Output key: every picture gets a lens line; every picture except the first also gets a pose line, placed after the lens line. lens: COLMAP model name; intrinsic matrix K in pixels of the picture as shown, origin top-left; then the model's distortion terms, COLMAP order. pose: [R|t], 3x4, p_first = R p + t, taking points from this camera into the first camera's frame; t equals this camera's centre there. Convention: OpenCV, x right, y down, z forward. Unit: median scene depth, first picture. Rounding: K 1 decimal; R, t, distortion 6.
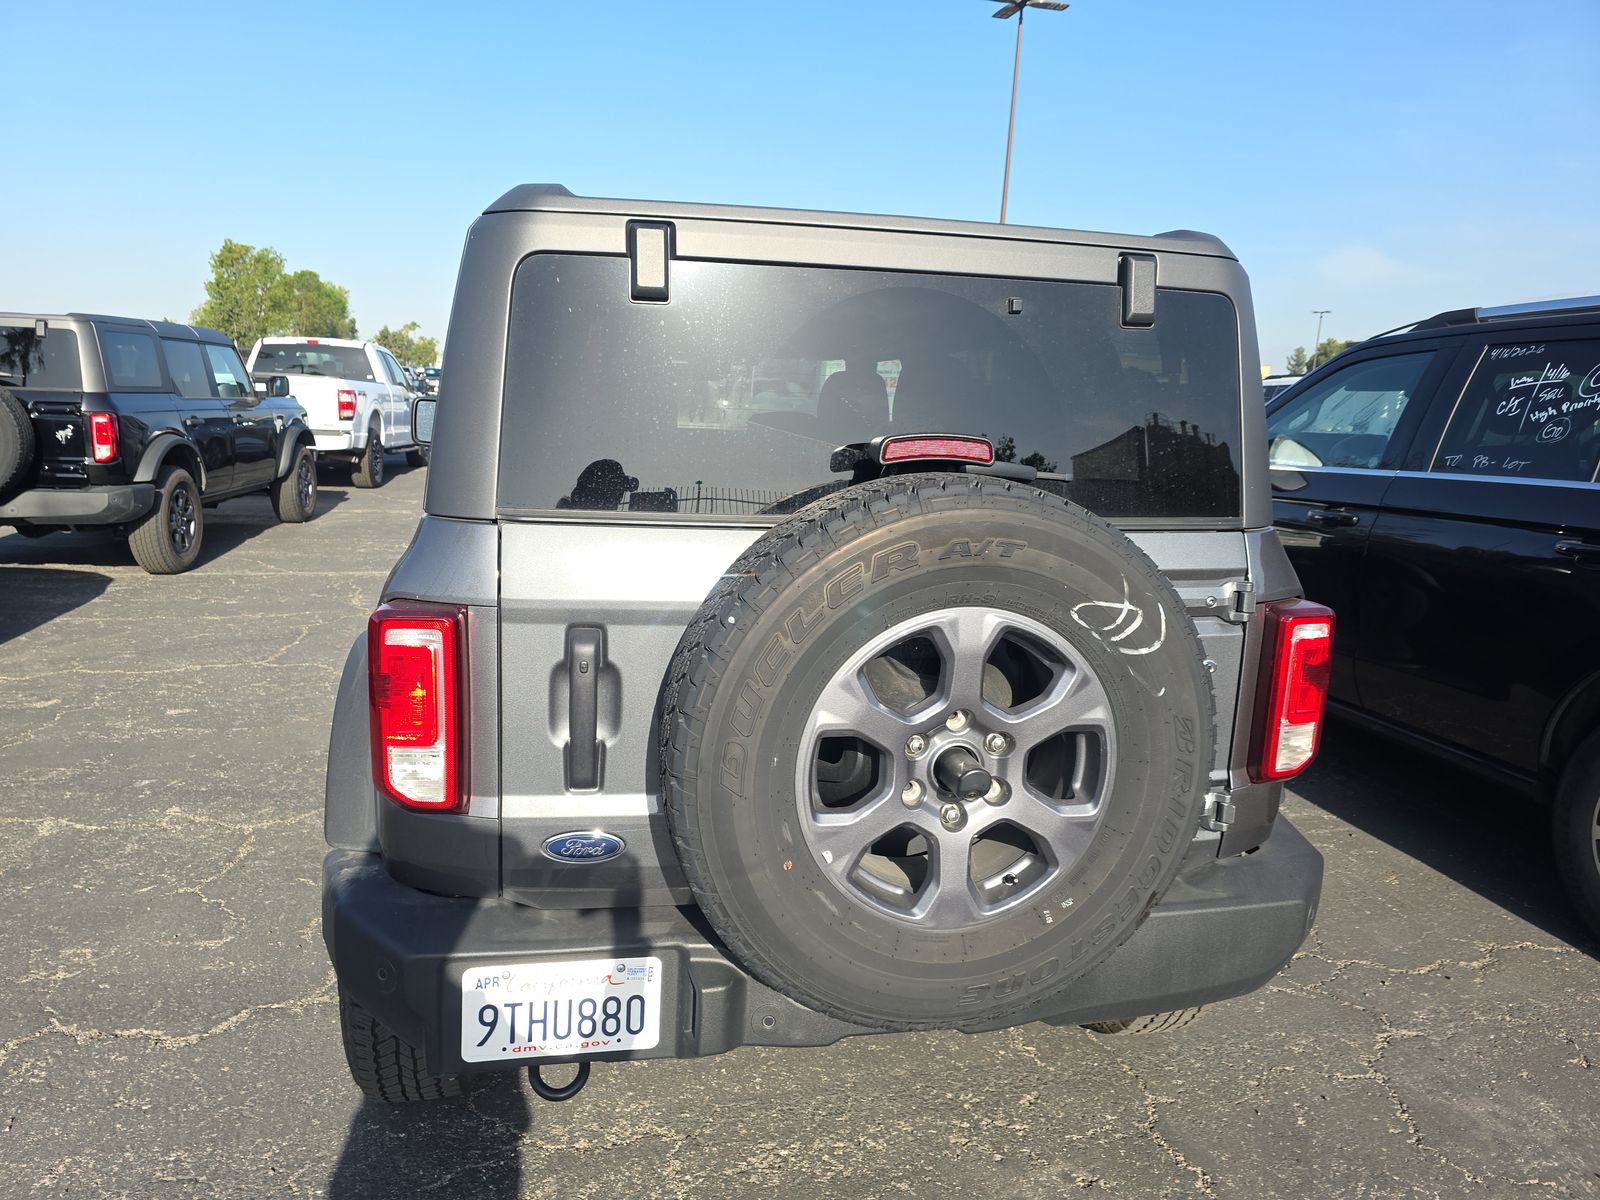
lens RADIAL K [[1177.3, 0, 831.9], [0, 1177.3, 604.5], [0, 0, 1]] dist [0.075796, -0.095852]
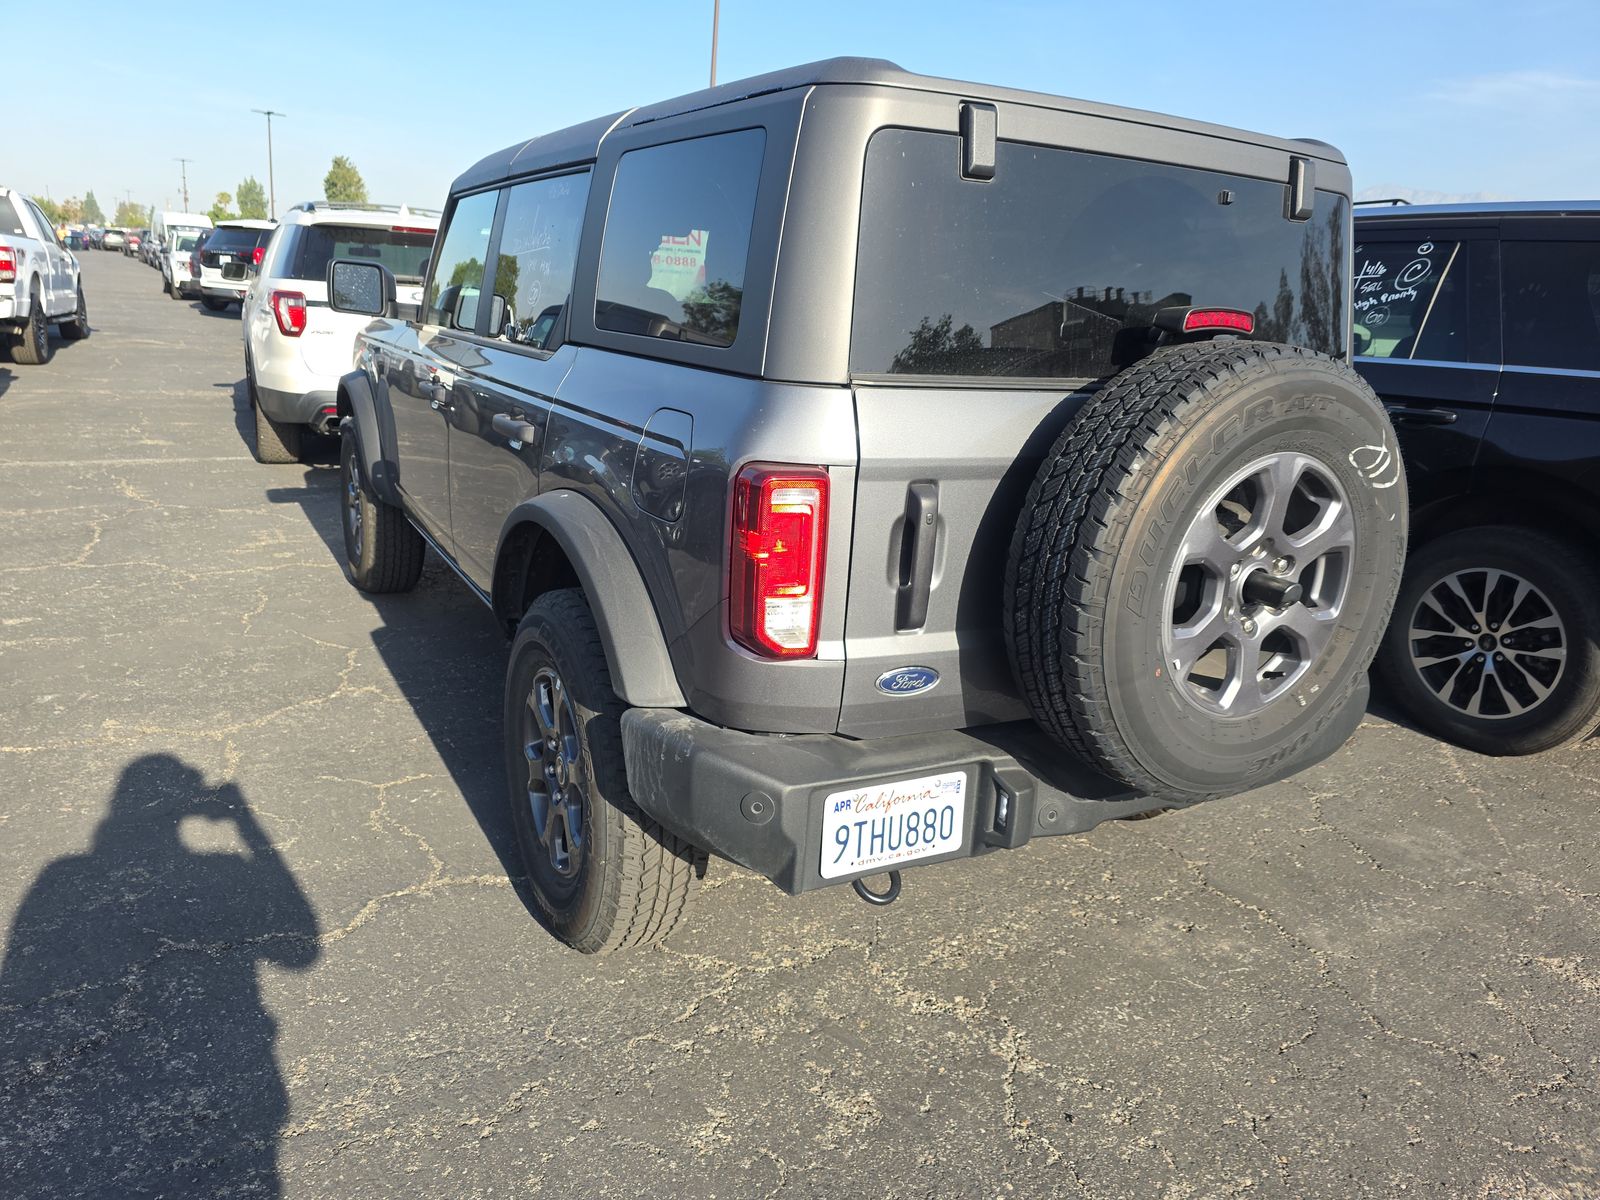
lens RADIAL K [[1177.3, 0, 831.9], [0, 1177.3, 604.5], [0, 0, 1]] dist [0.075796, -0.095852]
pose [[0.946638, -0.059949, 0.316673, -0.625315], [0.029312, 0.994491, 0.100644, 0.018240], [-0.320962, -0.085991, 0.943180, -0.021378]]
